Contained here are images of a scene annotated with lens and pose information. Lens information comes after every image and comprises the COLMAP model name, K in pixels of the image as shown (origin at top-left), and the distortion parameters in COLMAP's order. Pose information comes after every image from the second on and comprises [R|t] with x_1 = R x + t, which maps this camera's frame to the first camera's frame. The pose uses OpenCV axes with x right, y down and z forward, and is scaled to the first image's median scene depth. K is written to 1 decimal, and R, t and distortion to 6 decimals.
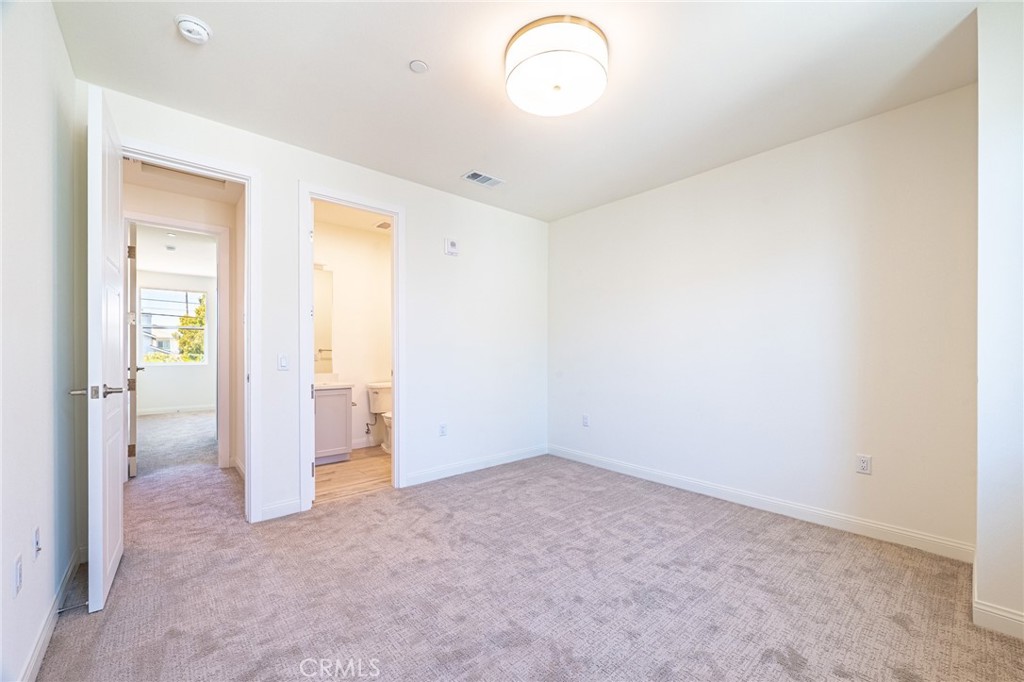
lens RADIAL K [[401.2, 0, 514.1], [0, 401.2, 349.3], [0, 0, 1]] dist [-0.001286, -0.000168]
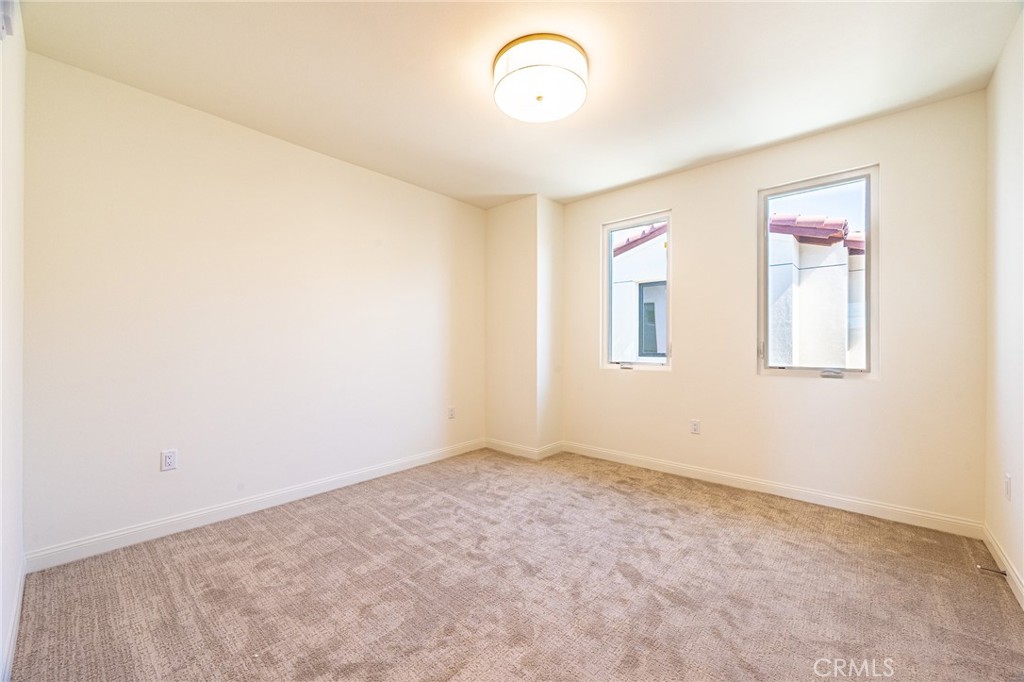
lens RADIAL K [[401.2, 0, 514.5], [0, 401.2, 340.1], [0, 0, 1]] dist [-0.001286, -0.000168]
pose [[-0.124663, 0.005108, 0.992186, -0.680219], [-0.006906, 0.999958, -0.006016, 0.004588], [-0.992175, -0.007602, -0.124623, 0.854212]]
